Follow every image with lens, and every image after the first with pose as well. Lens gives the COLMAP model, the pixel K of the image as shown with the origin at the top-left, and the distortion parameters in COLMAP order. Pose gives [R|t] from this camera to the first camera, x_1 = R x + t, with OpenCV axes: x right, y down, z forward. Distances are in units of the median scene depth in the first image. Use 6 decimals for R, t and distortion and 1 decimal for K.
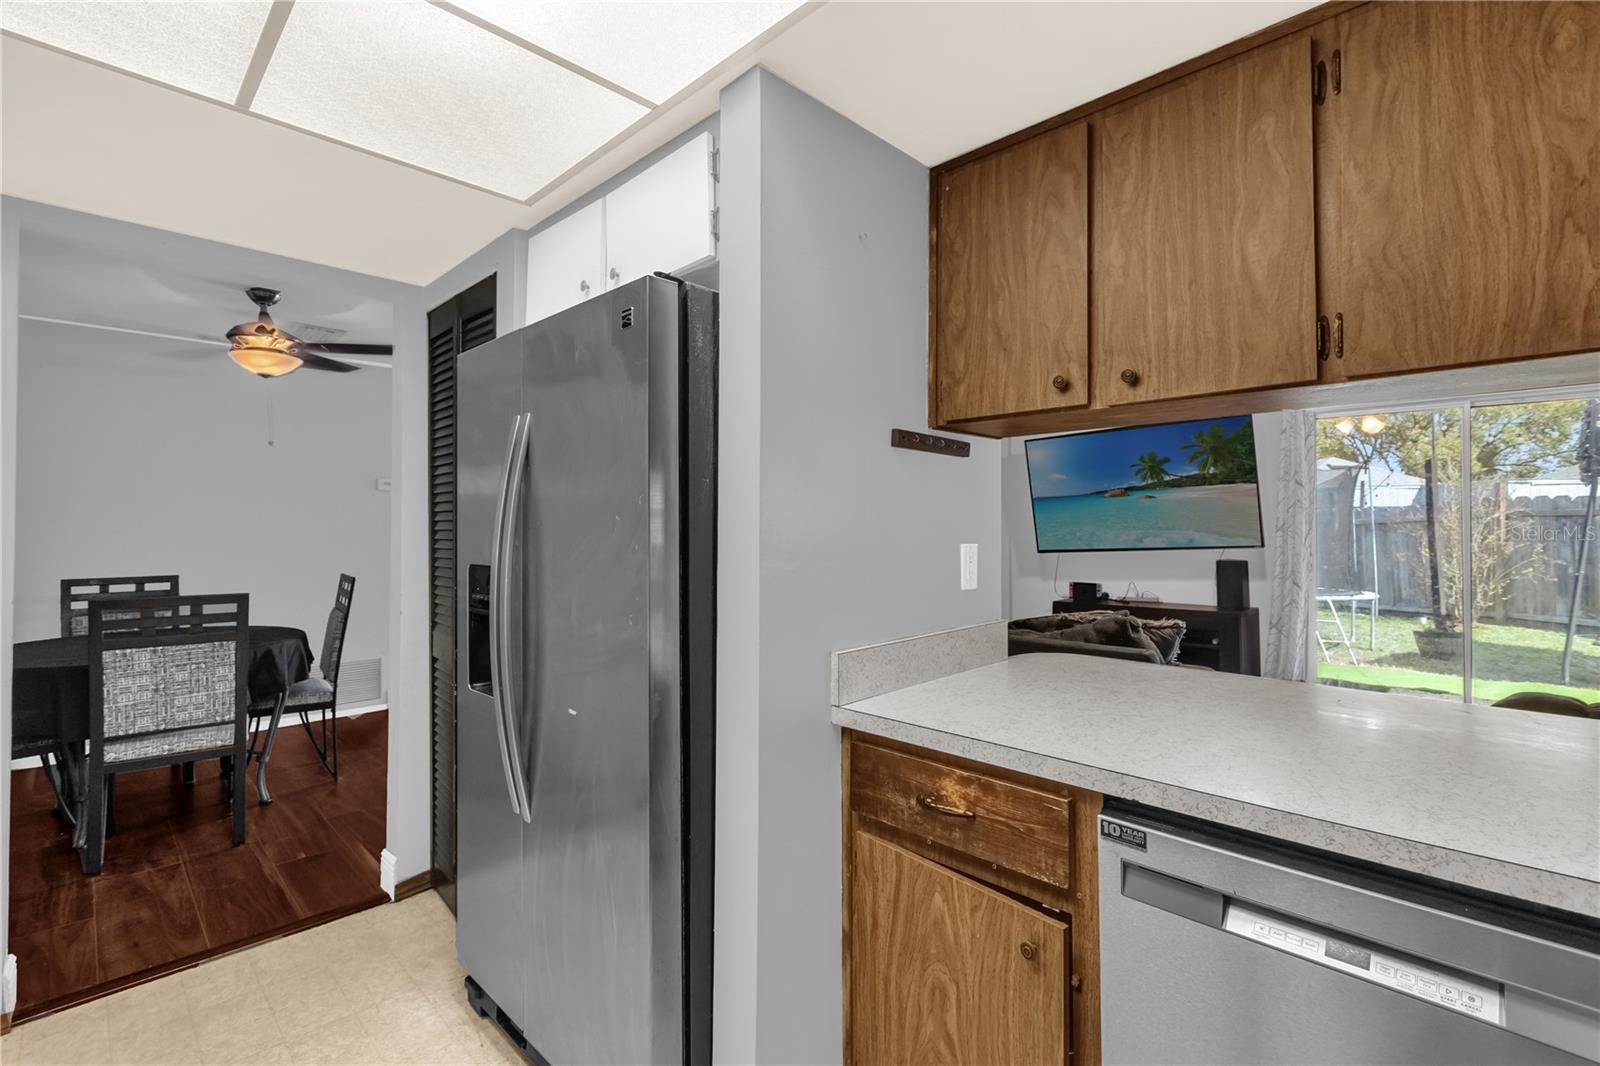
lens RADIAL K [[726.6, 0, 827.1], [0, 726.6, 516.5], [0, 0, 1]] dist [0.011474, 0.000401]
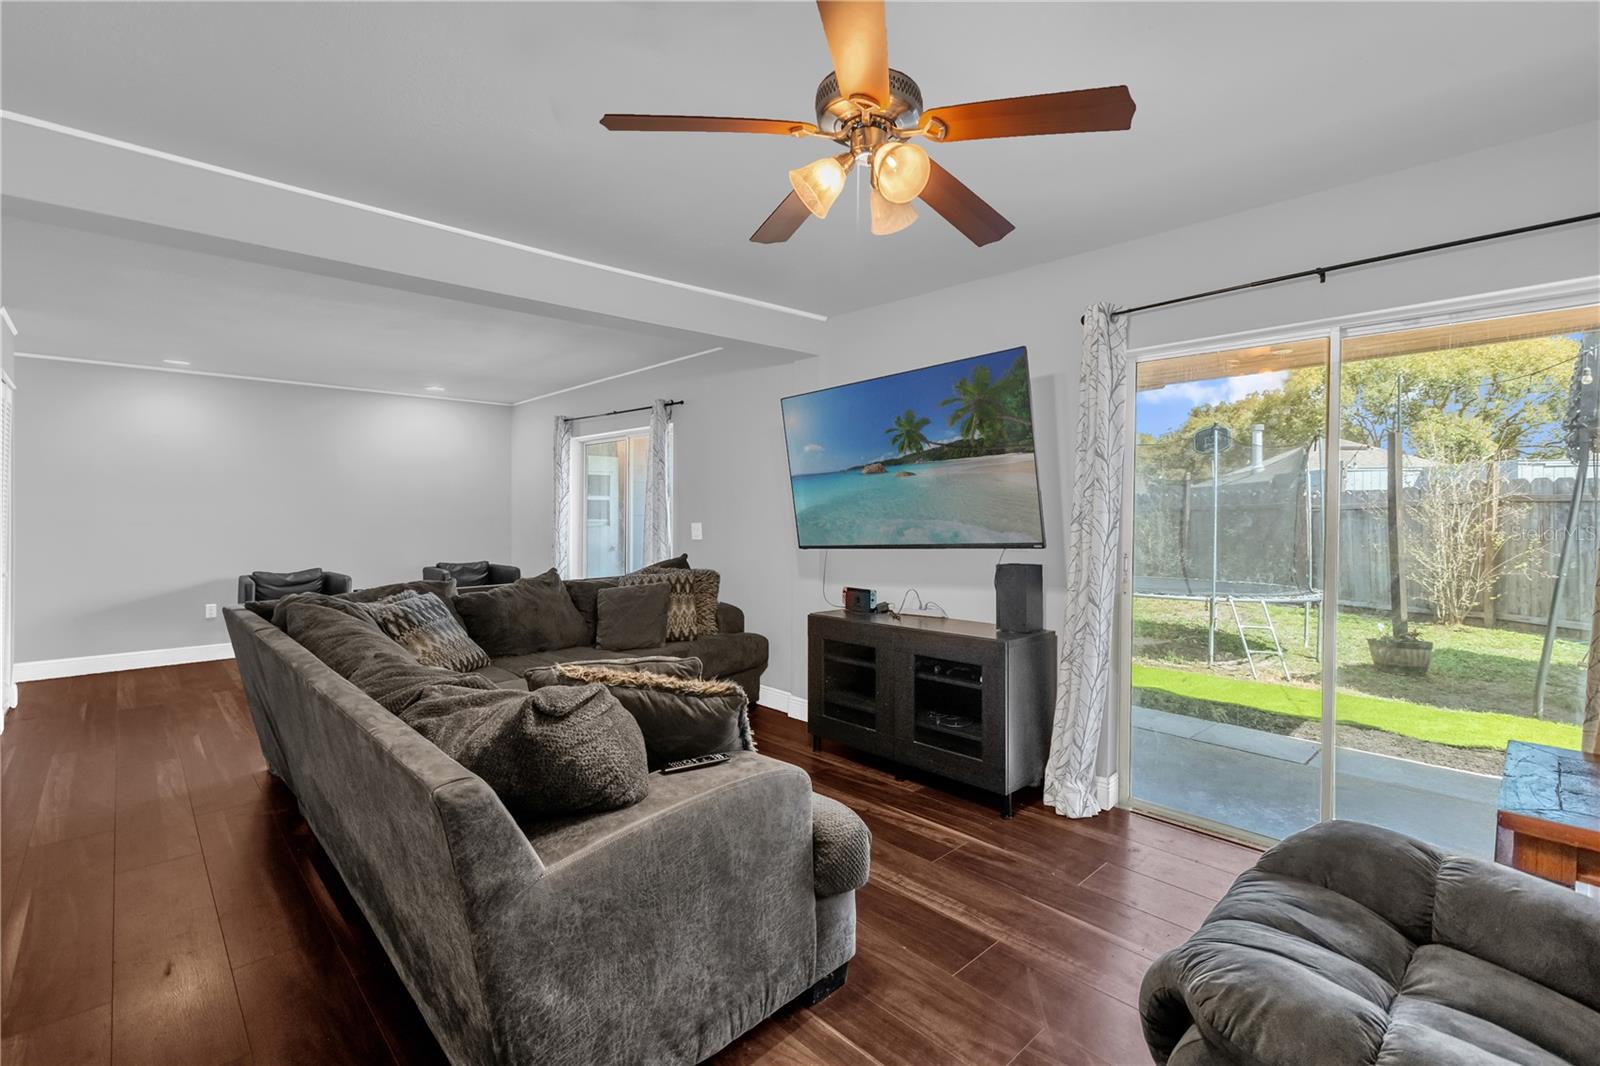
lens RADIAL K [[726.6, 0, 806.9], [0, 726.6, 508.2], [0, 0, 1]] dist [0.011474, 0.000401]
pose [[0.999364, 0.005760, -0.035179, 0.351570], [-0.005246, 0.999878, 0.014693, -0.002612], [0.035259, -0.014499, 0.999273, 0.269958]]
